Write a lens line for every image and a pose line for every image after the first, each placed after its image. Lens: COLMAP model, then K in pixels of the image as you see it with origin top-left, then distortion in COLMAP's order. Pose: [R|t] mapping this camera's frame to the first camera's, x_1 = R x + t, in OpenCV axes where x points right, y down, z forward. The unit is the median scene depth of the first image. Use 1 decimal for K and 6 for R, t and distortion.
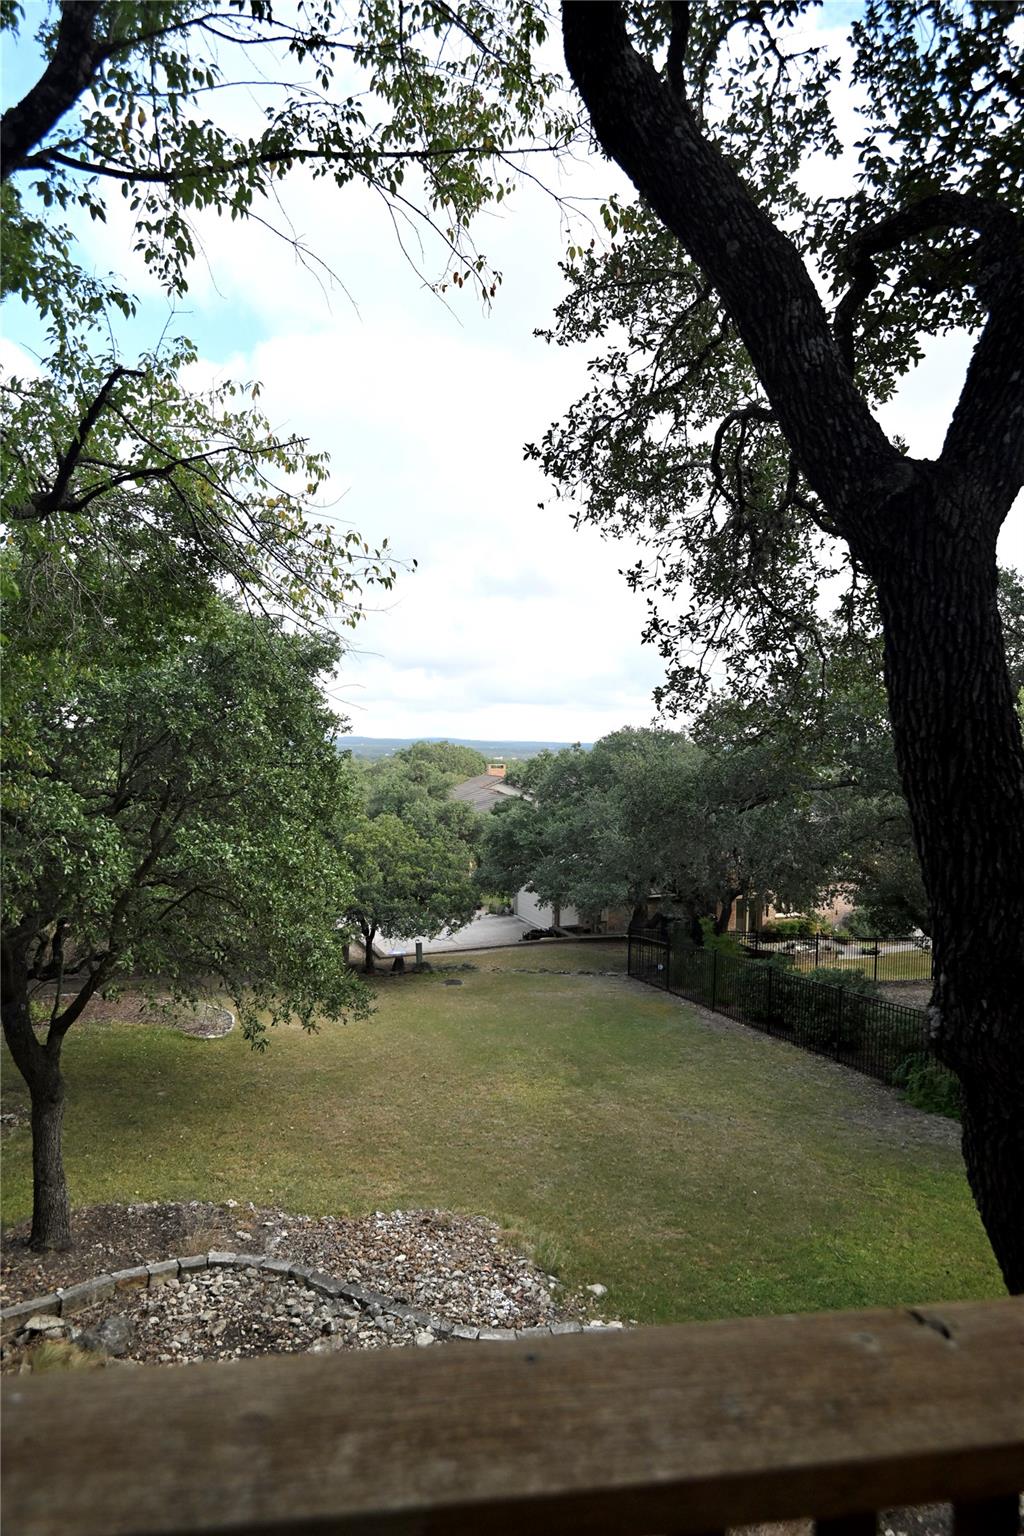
lens RADIAL K [[813.0, 0, 514.3], [0, 813.0, 767.7], [0, 0, 1]] dist [-0.006940, -0.000419]
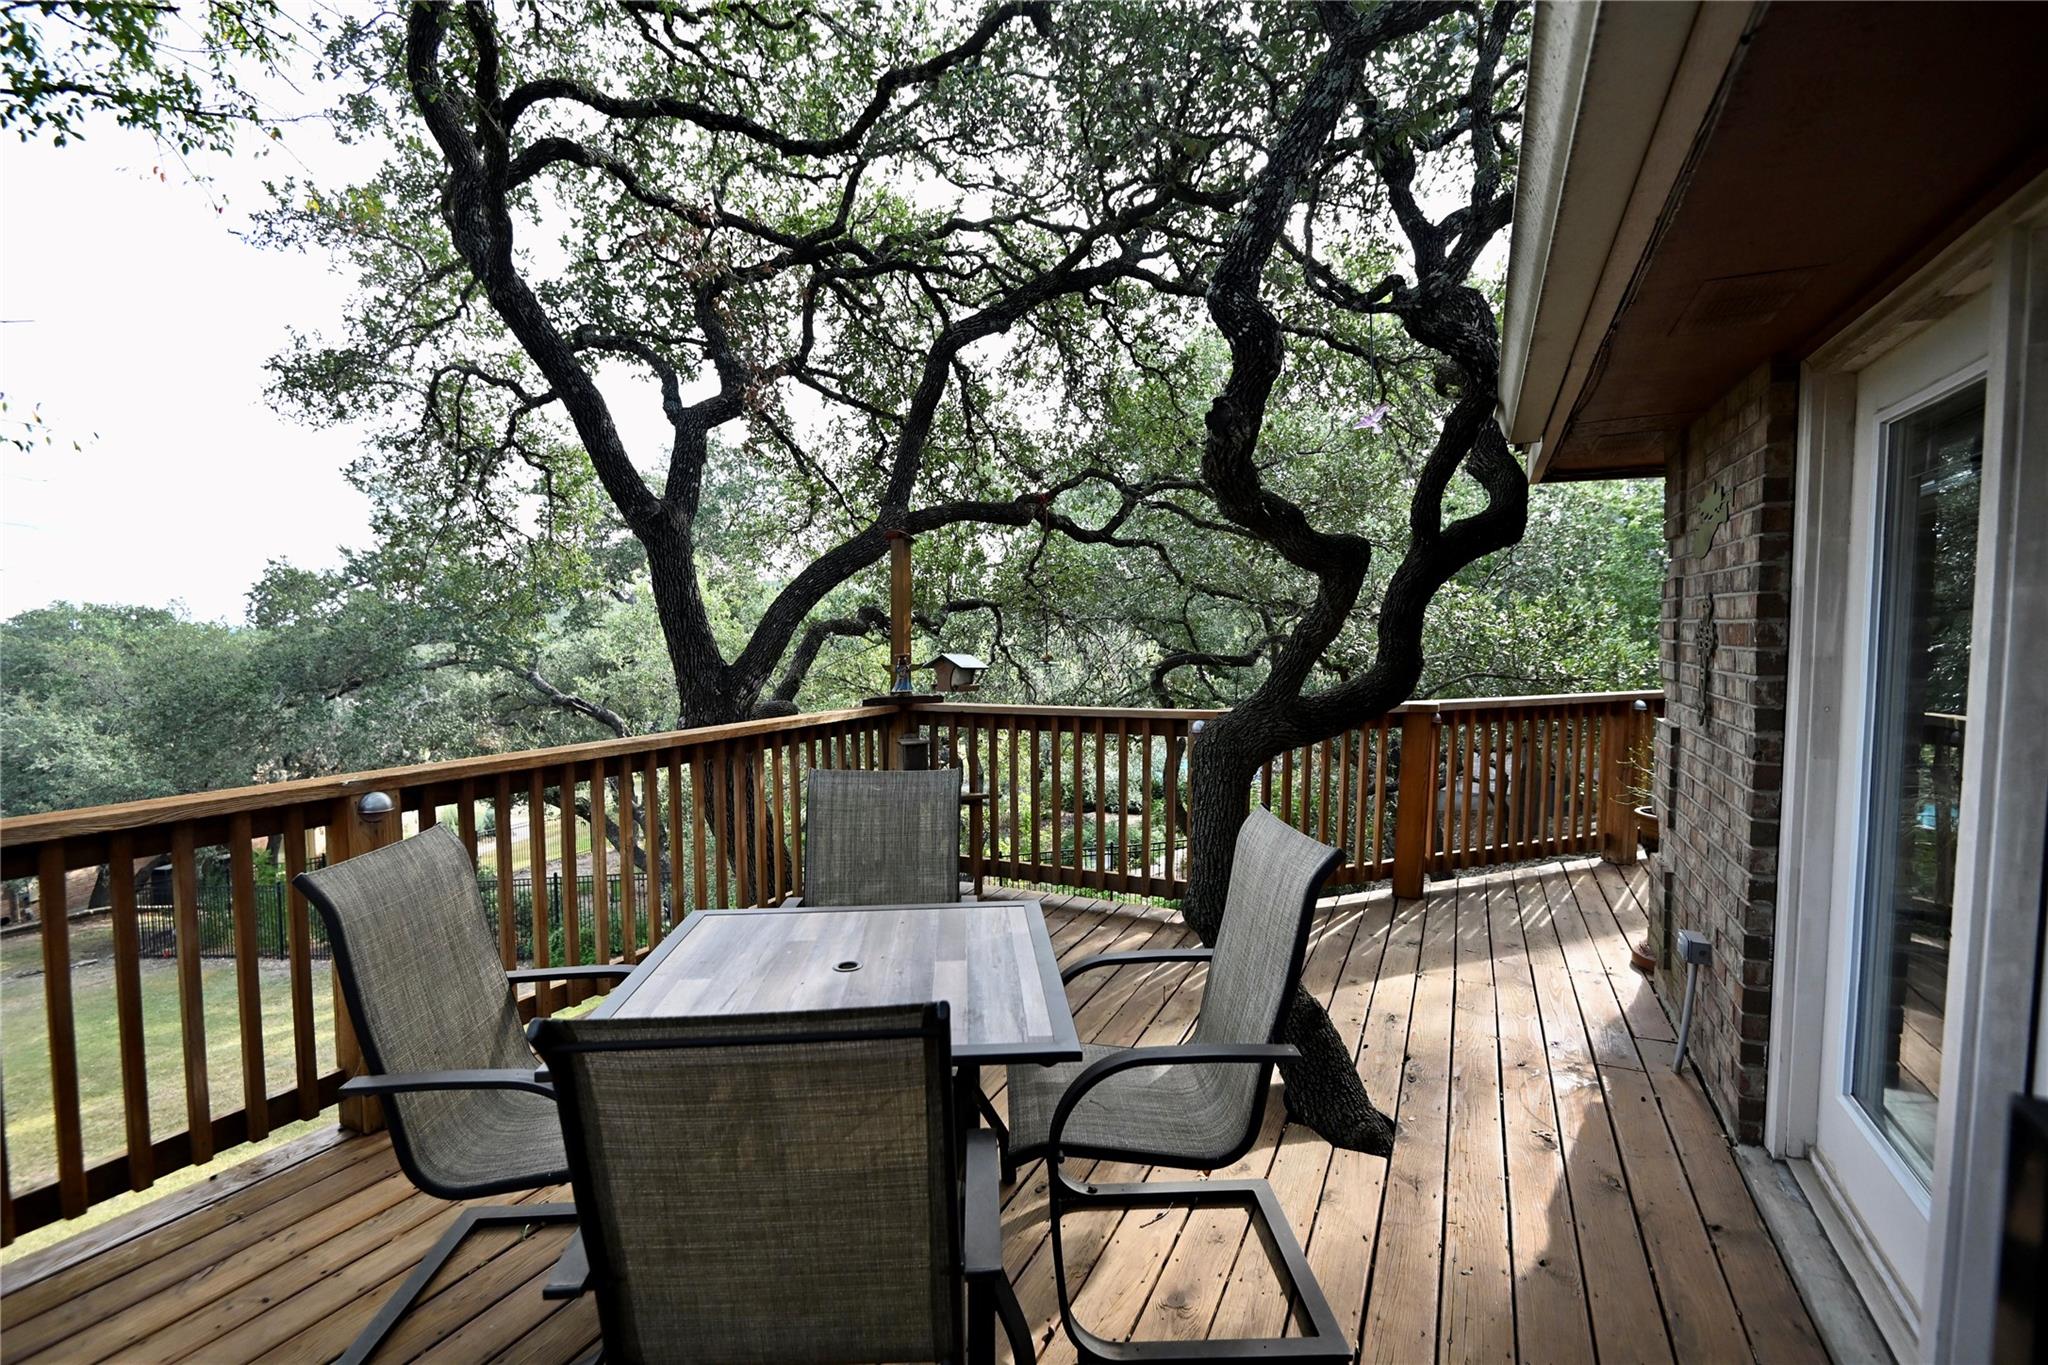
lens RADIAL K [[941.9, 0, 1022.8], [0, 941.9, 682.3], [0, 0, 1]] dist [-0.003405, -0.002283]
pose [[0.547936, -0.073360, 0.833297, -0.122791], [0.042477, 0.997302, 0.059868, 0.005094], [-0.835441, 0.002592, 0.549574, -0.139360]]
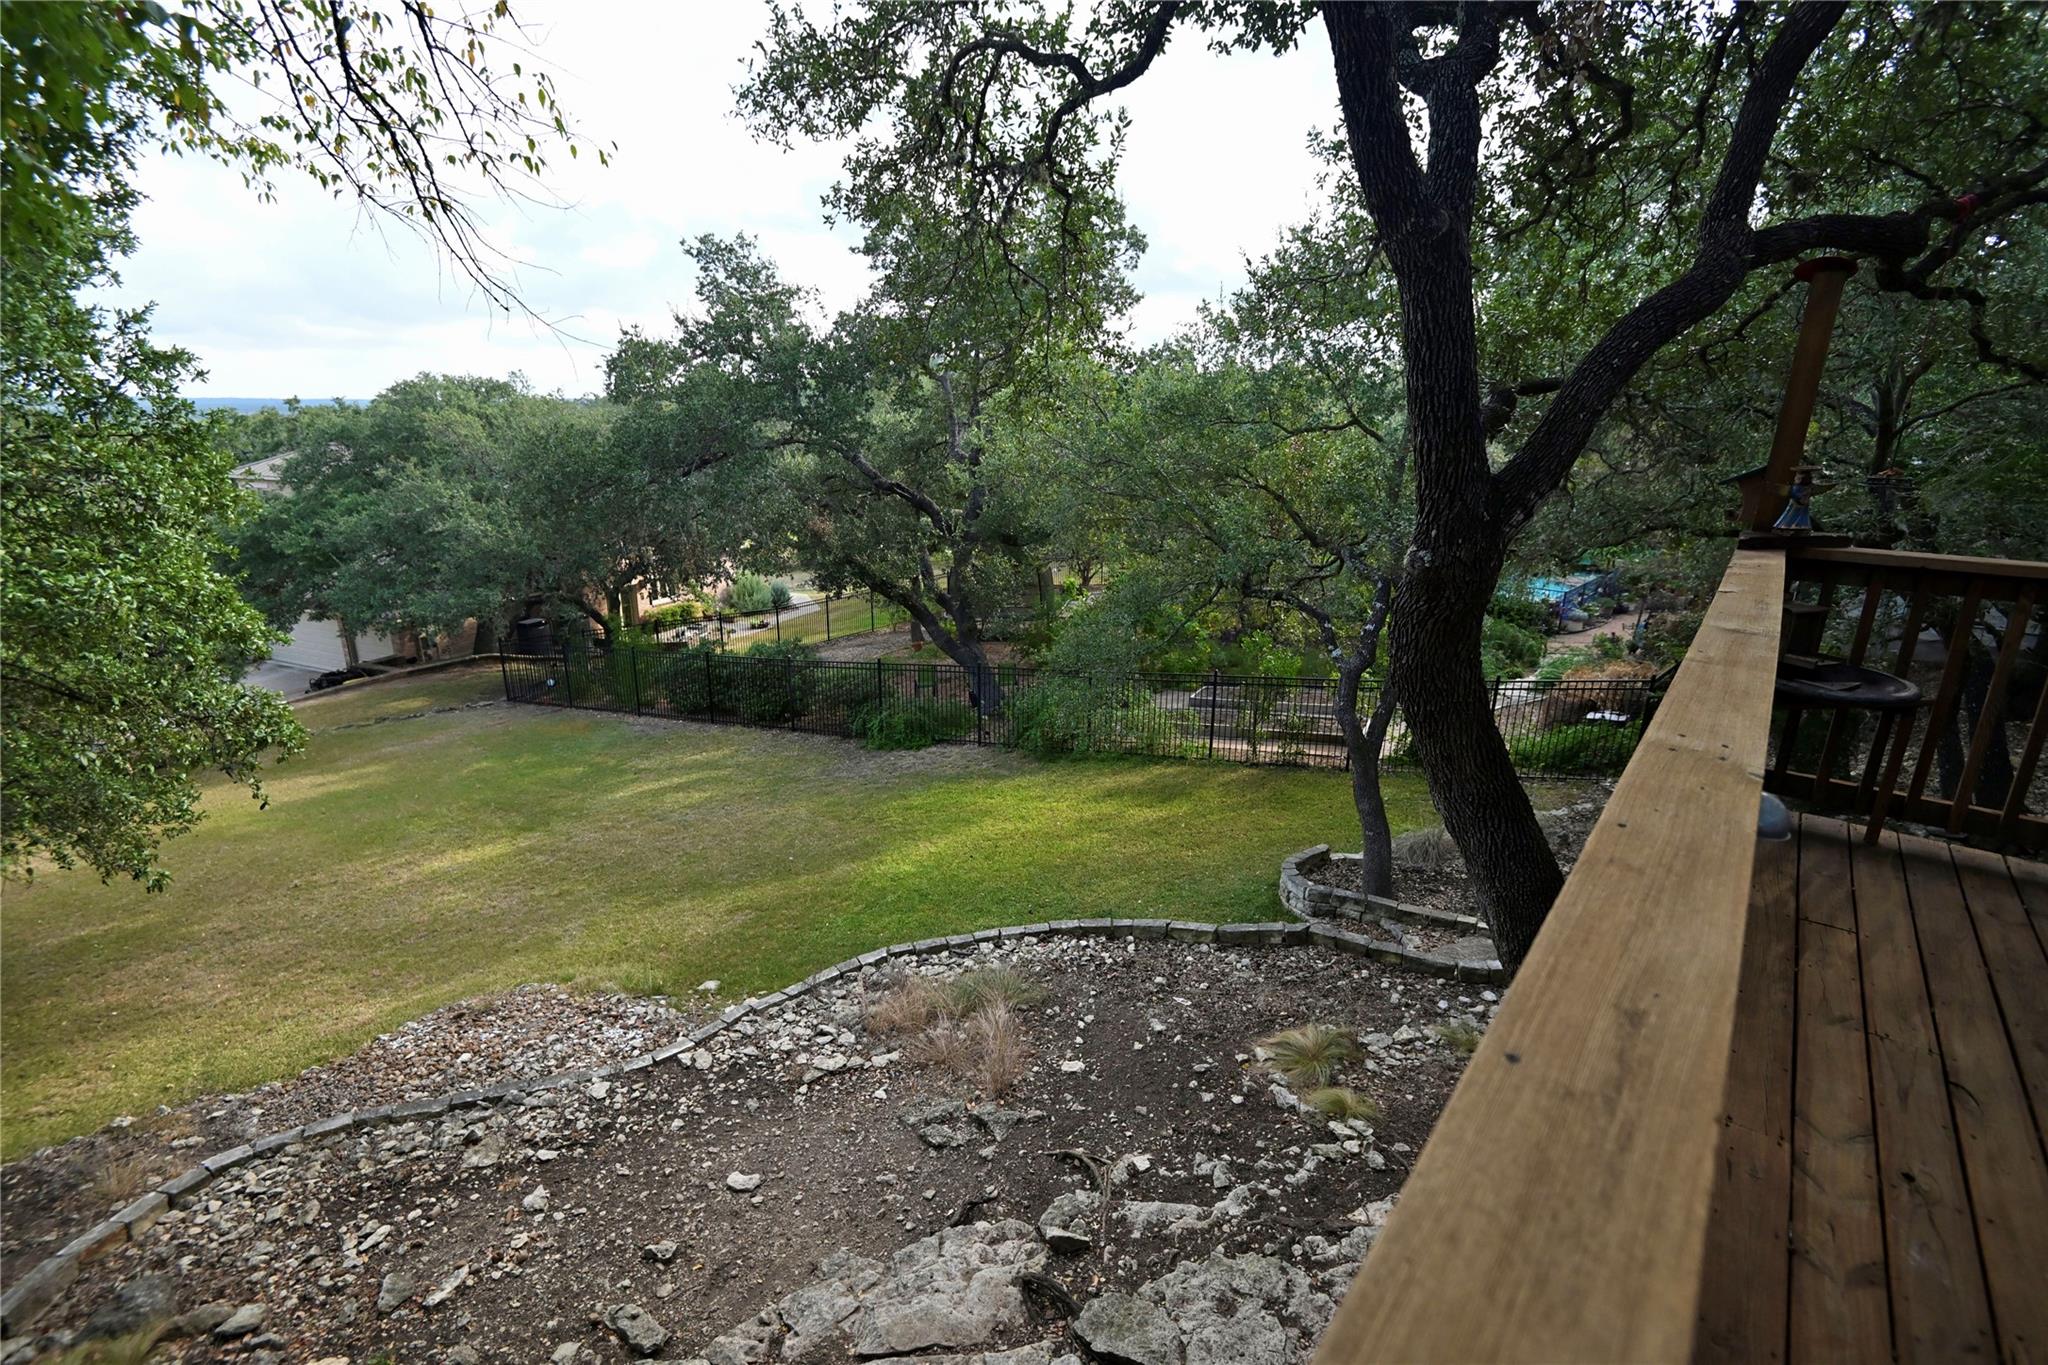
lens RADIAL K [[941.9, 0, 1016.6], [0, 941.9, 686.0], [0, 0, 1]] dist [-0.003405, -0.002283]
pose [[0.726280, -0.206088, 0.655778, -0.138823], [0.024513, 0.961158, 0.274910, -0.000608], [-0.686961, -0.183586, 0.703122, 0.010540]]
